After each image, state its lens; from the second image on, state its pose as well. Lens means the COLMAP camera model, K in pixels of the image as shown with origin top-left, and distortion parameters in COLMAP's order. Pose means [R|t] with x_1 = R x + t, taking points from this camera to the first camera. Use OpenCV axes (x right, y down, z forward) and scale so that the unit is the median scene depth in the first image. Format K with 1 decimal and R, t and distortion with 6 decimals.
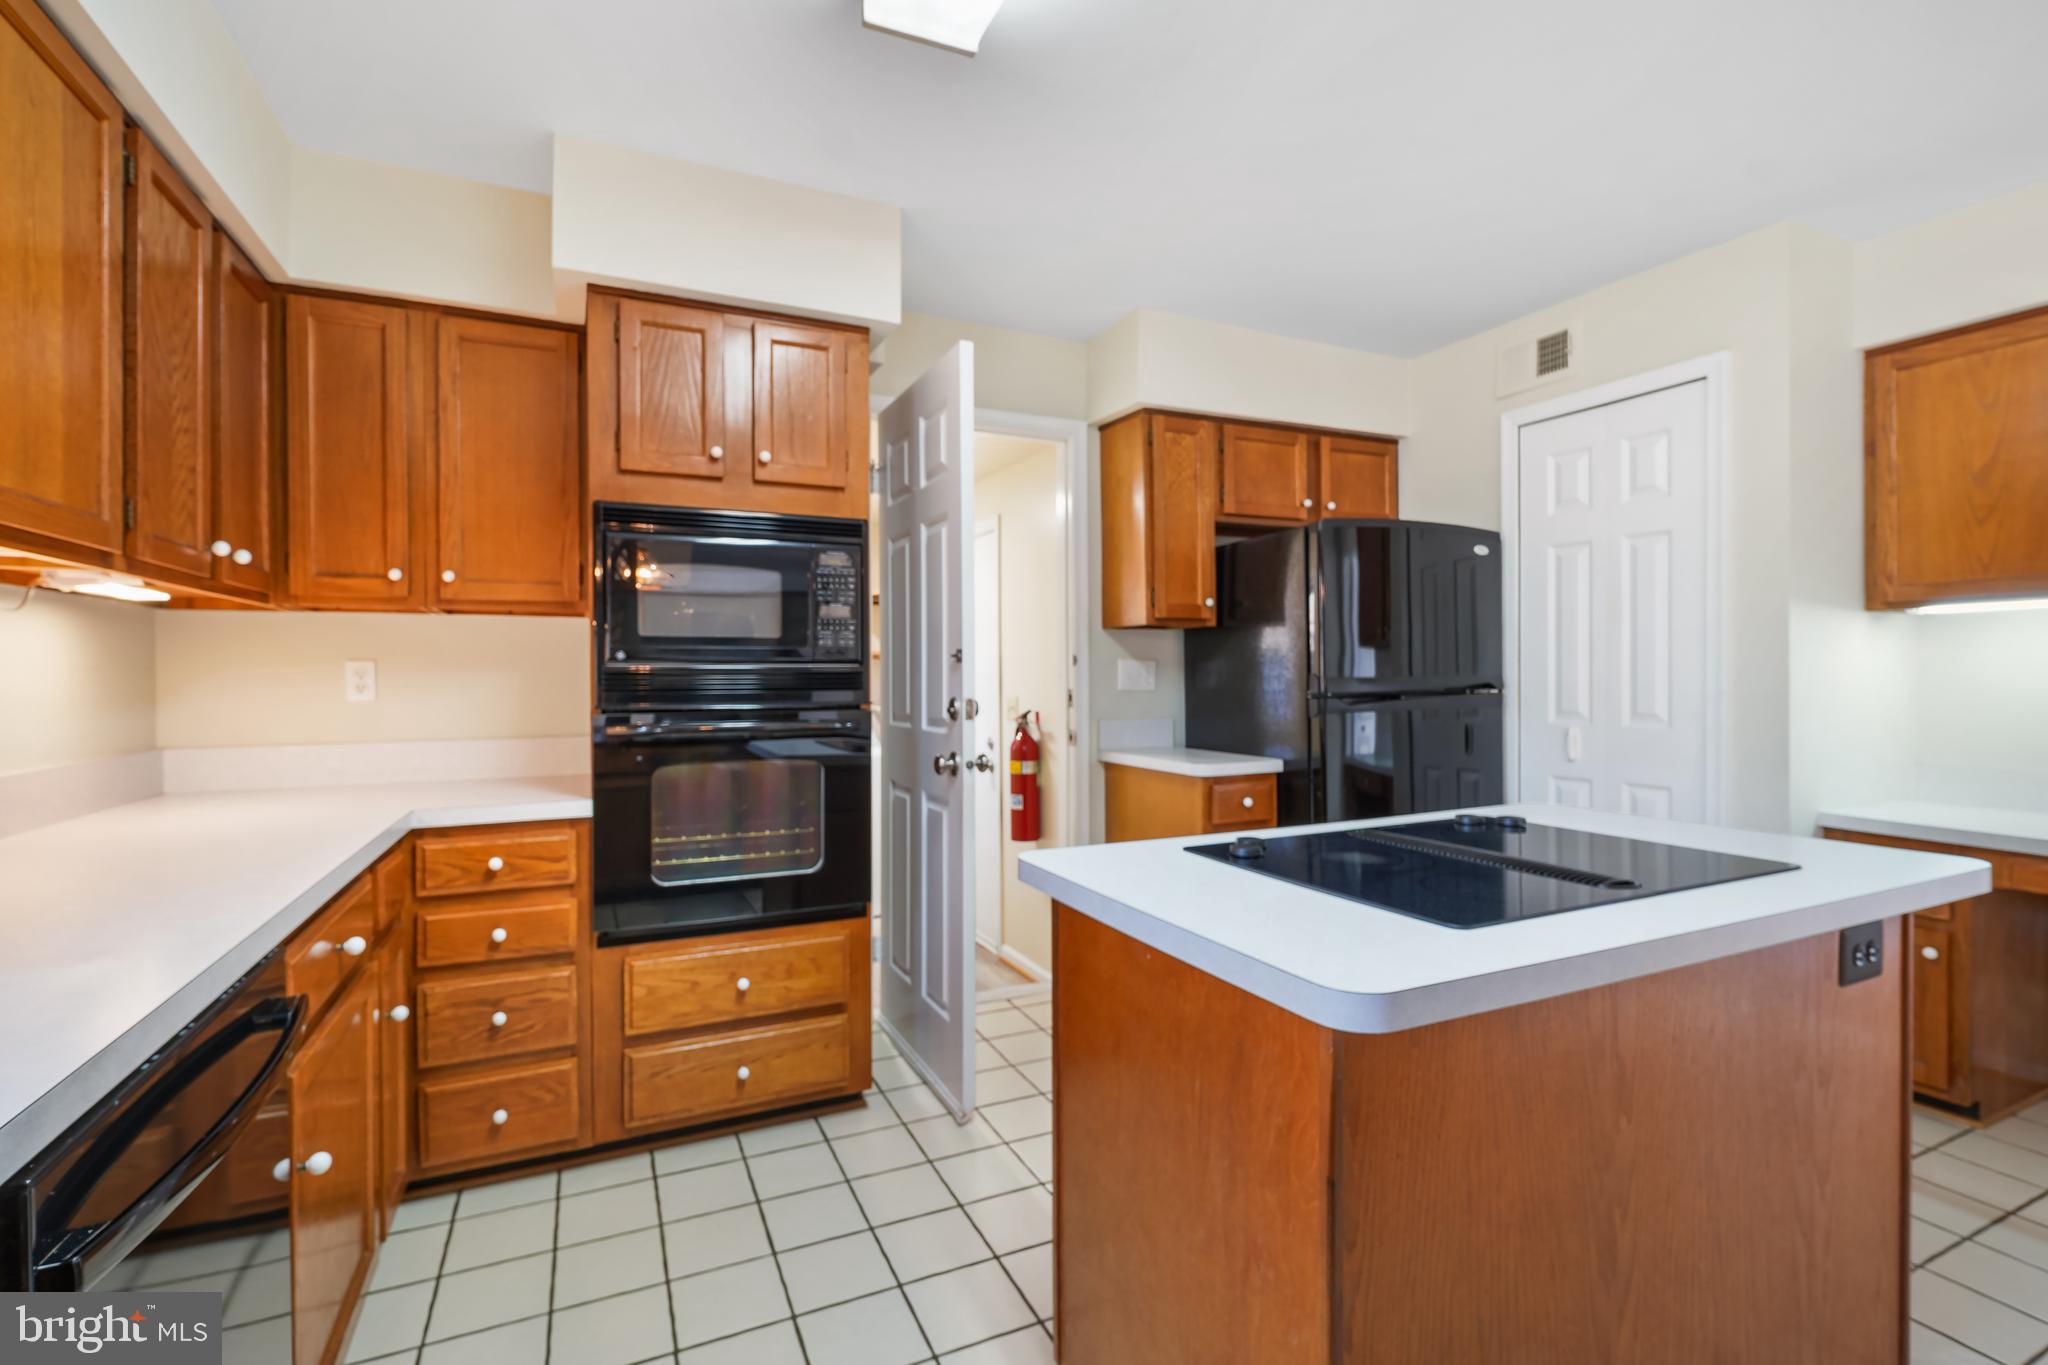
lens RADIAL K [[929.7, 0, 1024.0], [0, 929.7, 682.5], [0, 0, 1]] dist [-0.004703, -0.000546]
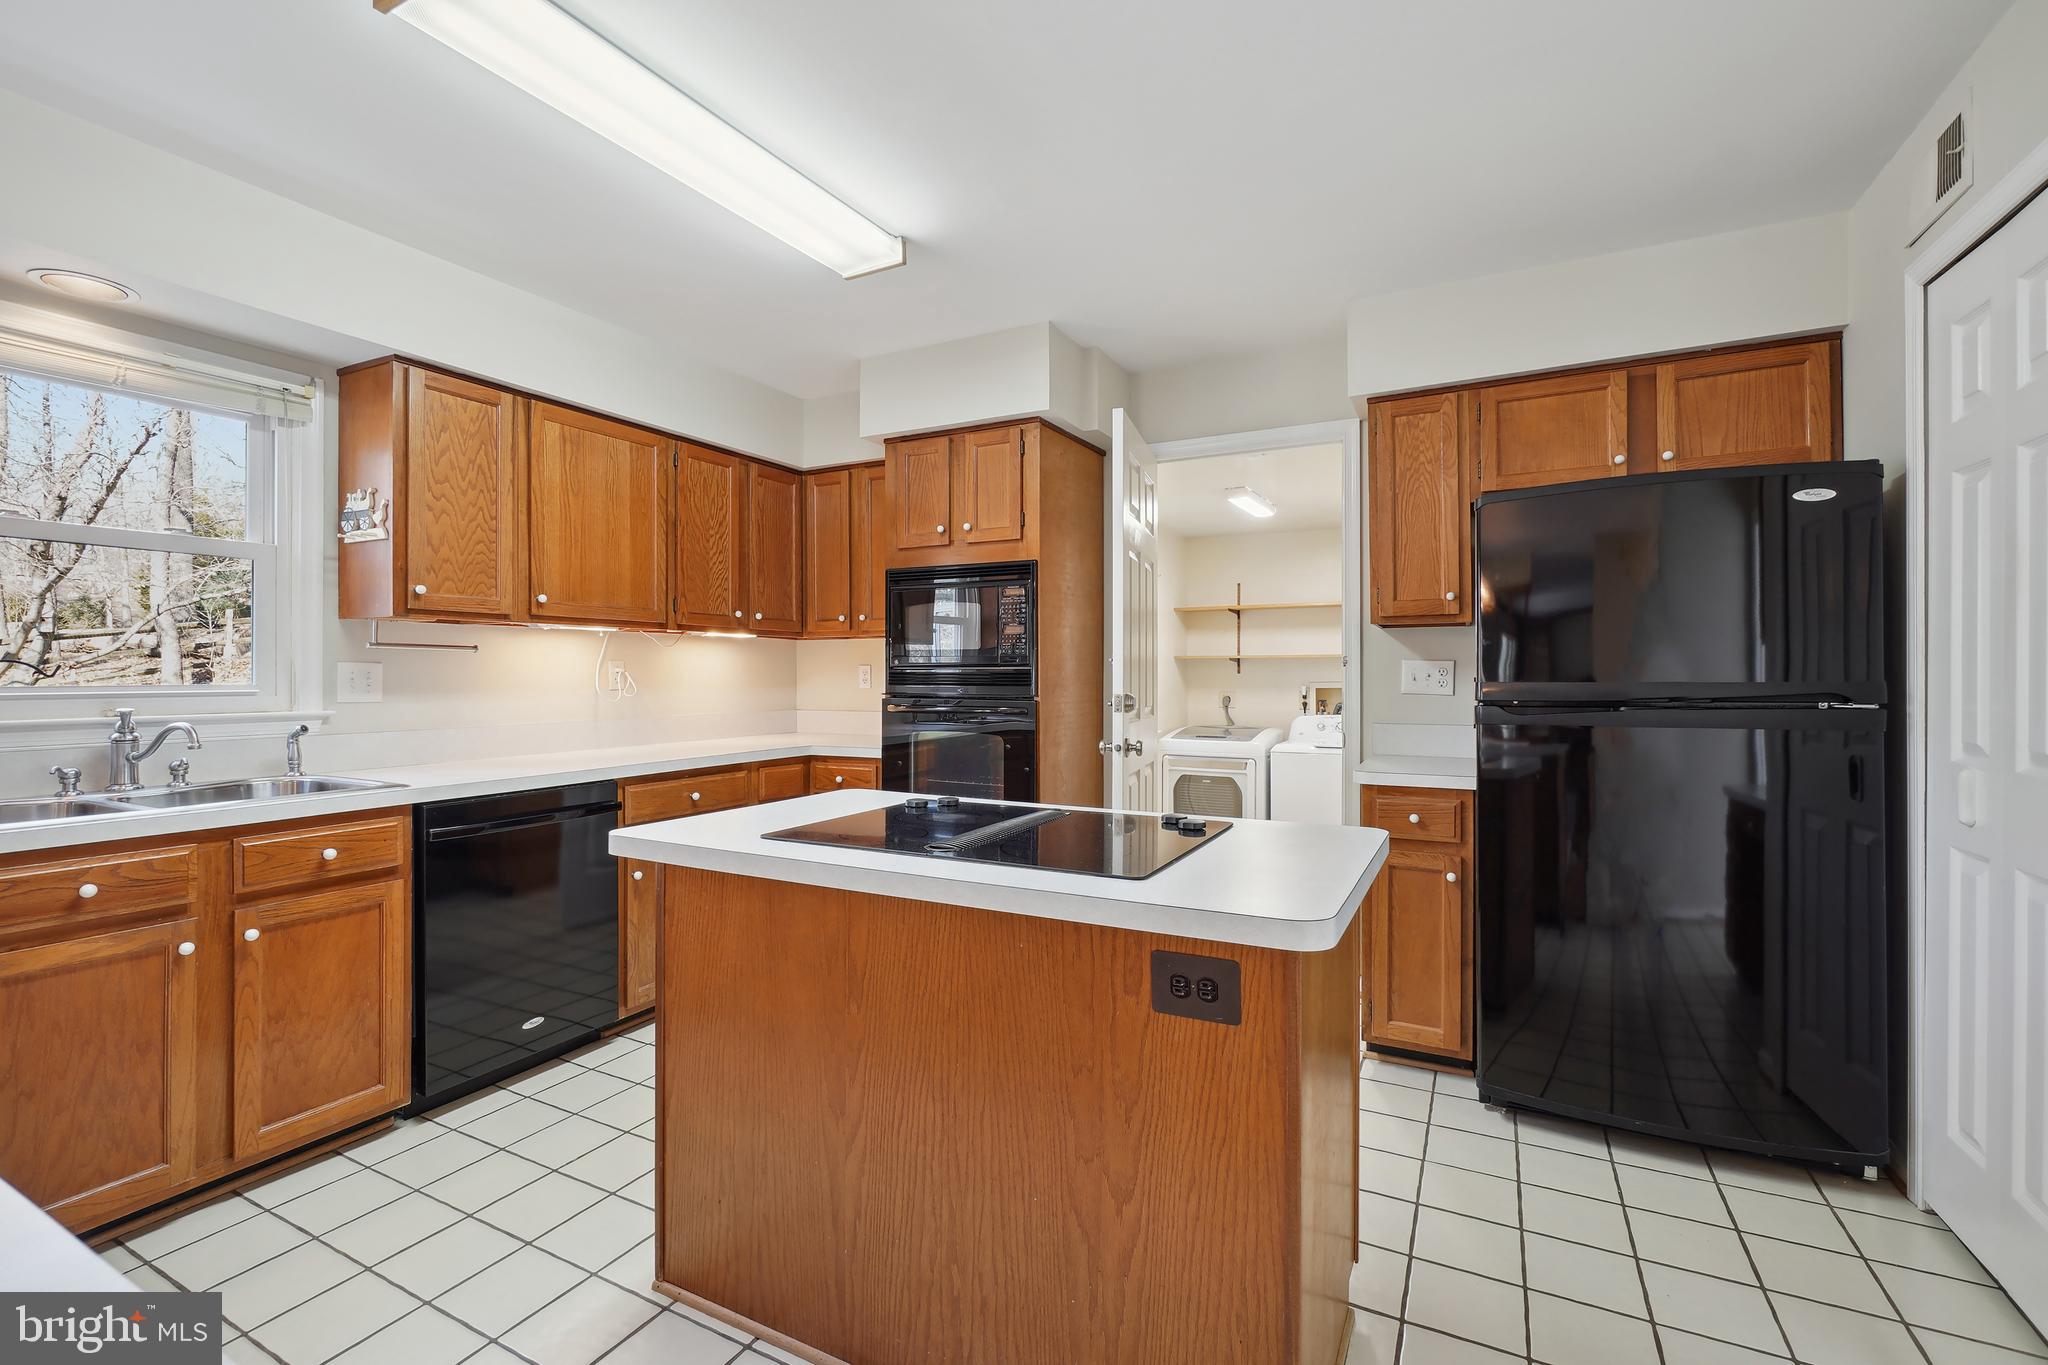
lens RADIAL K [[914.5, 0, 1024.0], [0, 914.5, 682.5], [0, 0, 1]] dist [-0.001398, -0.000829]
pose [[0.606235, 0.012032, -0.795195, 0.867952], [-0.009317, 0.999924, 0.008026, -0.007399], [0.795231, 0.002543, 0.606301, 0.183800]]
